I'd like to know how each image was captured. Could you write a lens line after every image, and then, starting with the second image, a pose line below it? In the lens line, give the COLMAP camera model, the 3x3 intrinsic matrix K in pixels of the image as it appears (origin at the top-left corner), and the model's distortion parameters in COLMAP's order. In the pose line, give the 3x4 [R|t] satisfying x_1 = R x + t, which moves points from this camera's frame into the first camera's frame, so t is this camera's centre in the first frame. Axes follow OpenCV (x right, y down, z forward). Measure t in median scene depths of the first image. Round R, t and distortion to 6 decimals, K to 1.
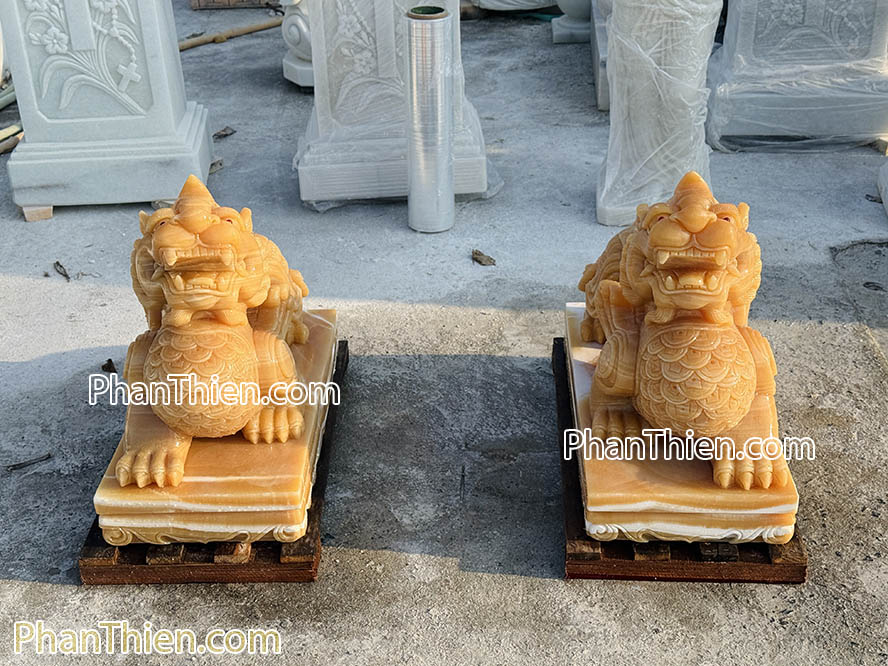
lens RADIAL K [[1285.9, 0, 442.6], [0, 1285.9, 345.1], [0, 0, 1]] dist [0.142105, -0.067516]
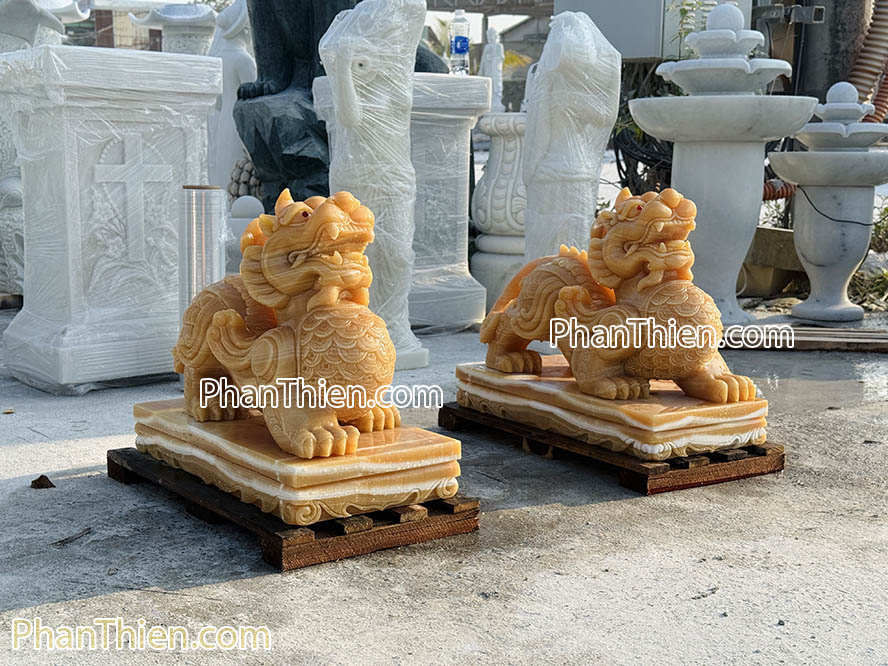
lens RADIAL K [[1244.9, 0, 444.0], [0, 1244.9, 333.0], [0, 0, 1]] dist [0.126590, -0.050536]
pose [[0.800277, -0.046730, 0.597806, -0.726714], [0.257985, 0.926802, -0.272914, 0.305093], [-0.541295, 0.372632, 0.753754, 0.179677]]
